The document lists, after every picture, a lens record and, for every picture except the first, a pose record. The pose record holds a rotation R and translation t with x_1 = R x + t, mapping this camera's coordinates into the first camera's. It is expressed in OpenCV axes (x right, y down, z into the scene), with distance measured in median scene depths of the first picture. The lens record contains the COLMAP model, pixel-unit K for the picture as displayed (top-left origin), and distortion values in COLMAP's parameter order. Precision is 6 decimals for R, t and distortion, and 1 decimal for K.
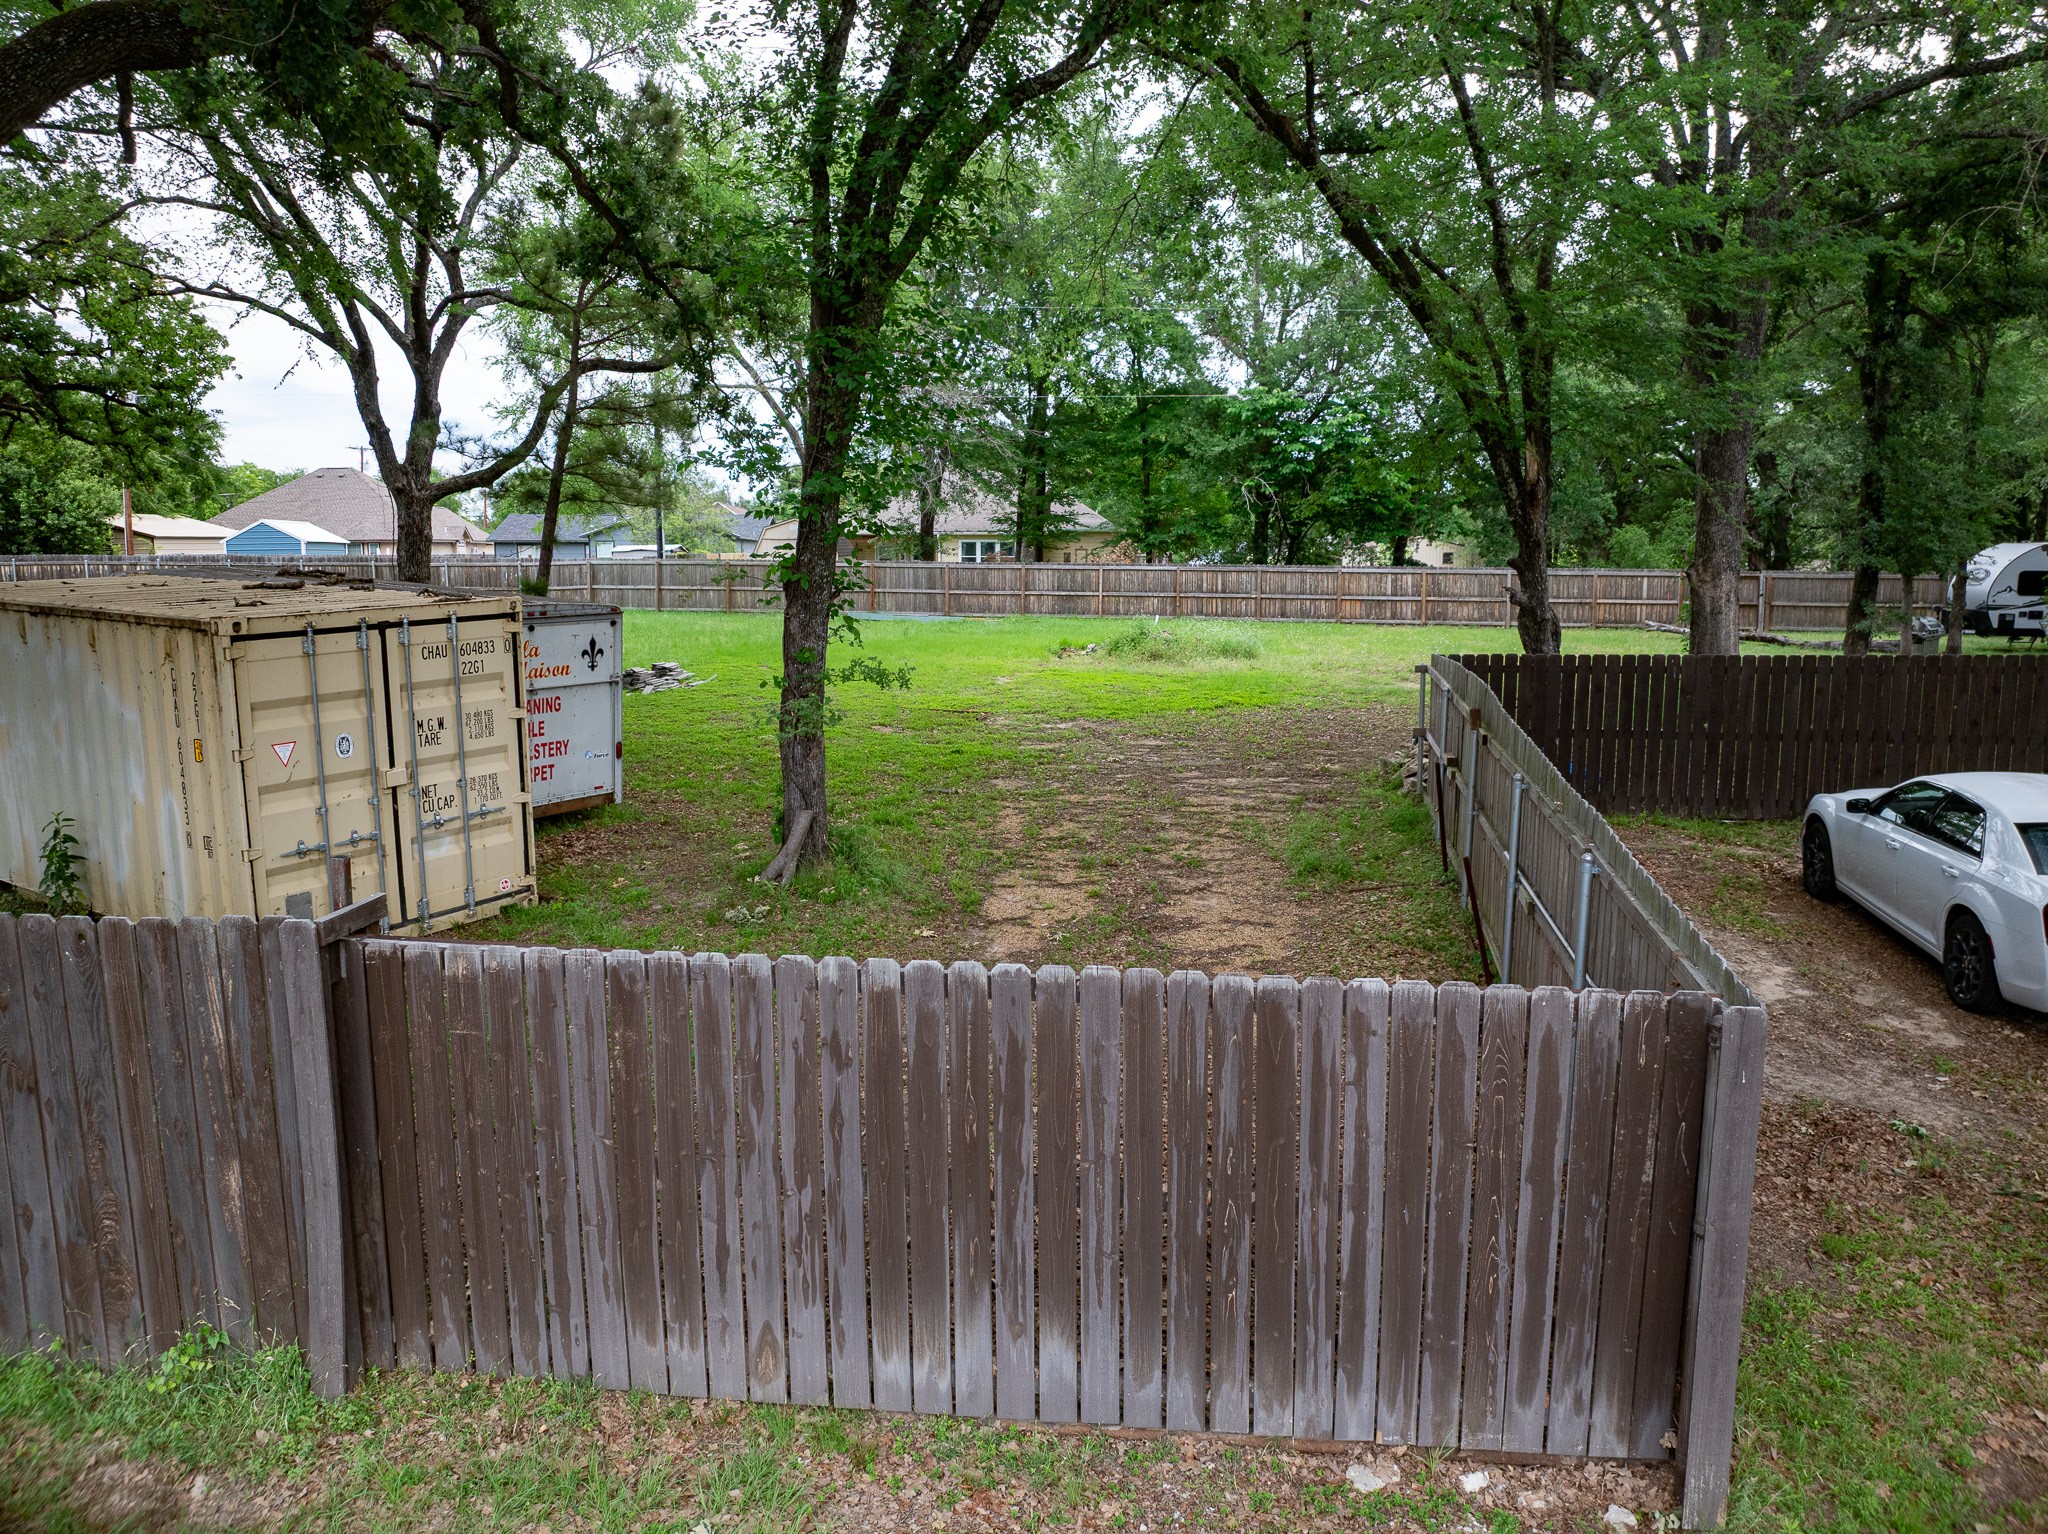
lens RADIAL K [[1440.1, 0, 1029.5], [0, 1440.1, 760.5], [0, 0, 1]] dist [-0.042386, 0.006533]
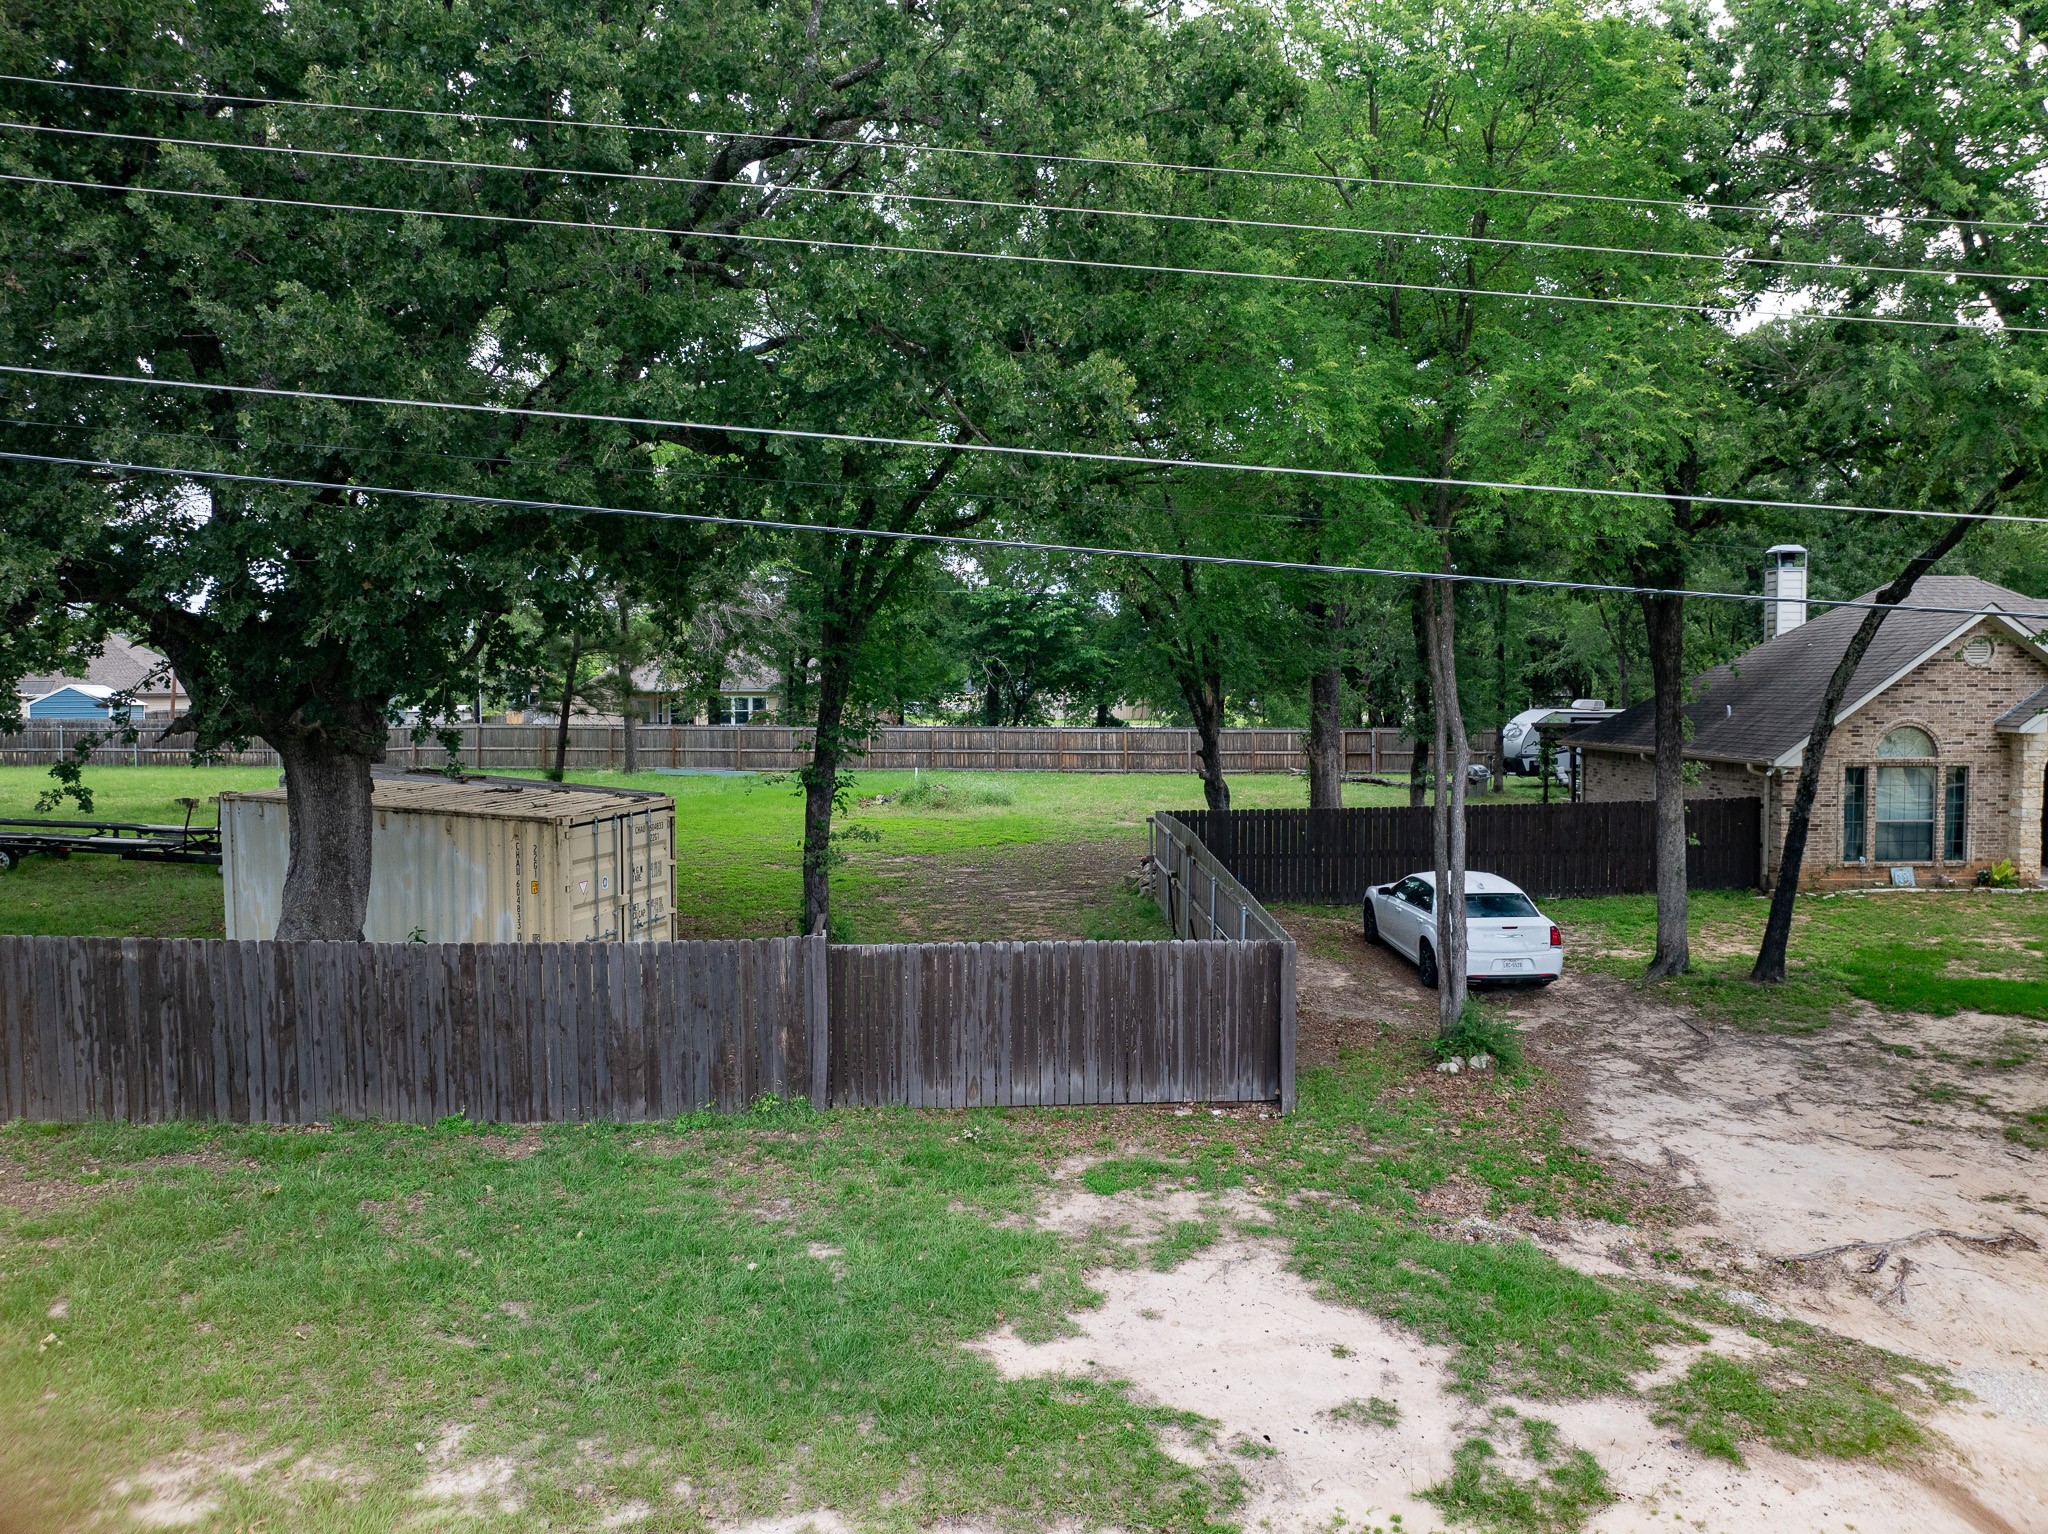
lens RADIAL K [[1440.1, 0, 1039.5], [0, 1440.1, 762.0], [0, 0, 1]] dist [-0.042386, 0.006533]
pose [[0.975173, -0.013525, 0.221032, -0.279045], [0.033160, 0.995798, -0.085365, 0.009045], [-0.218948, 0.090575, 0.971523, -0.758070]]
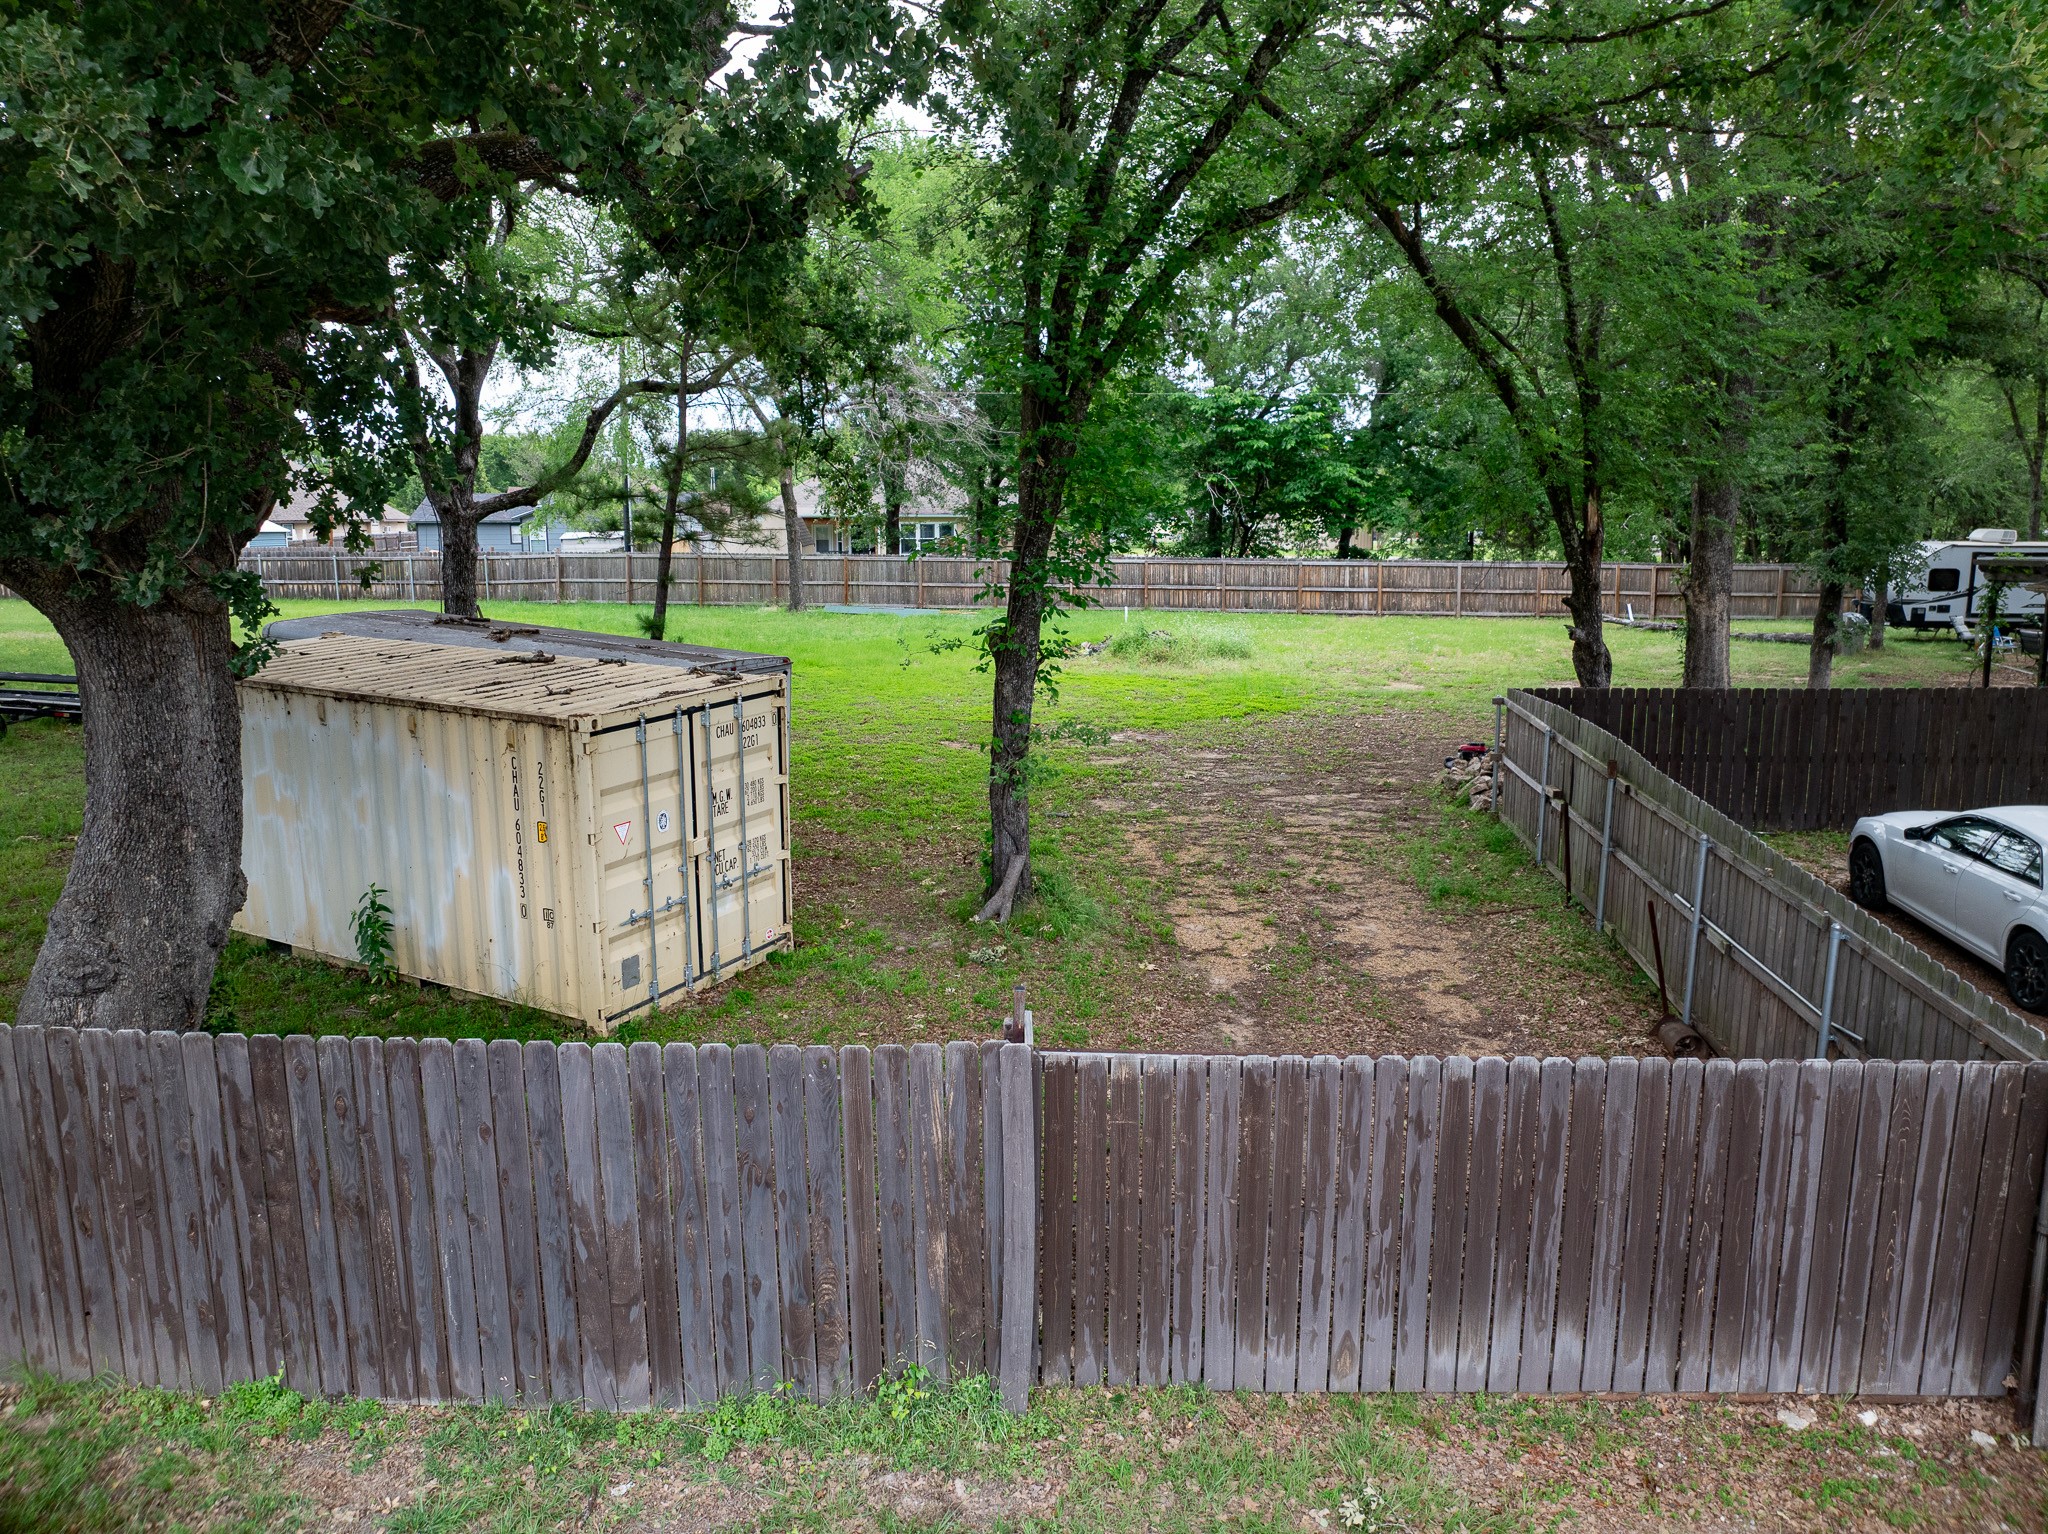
lens RADIAL K [[1440.1, 0, 1029.5], [0, 1440.1, 759.6], [0, 0, 1]] dist [-0.042386, 0.006533]
pose [[0.996479, -0.016277, 0.082247, -0.235673], [0.014090, 0.999533, 0.027101, -0.069019], [-0.082650, -0.025847, 0.996243, -0.106849]]
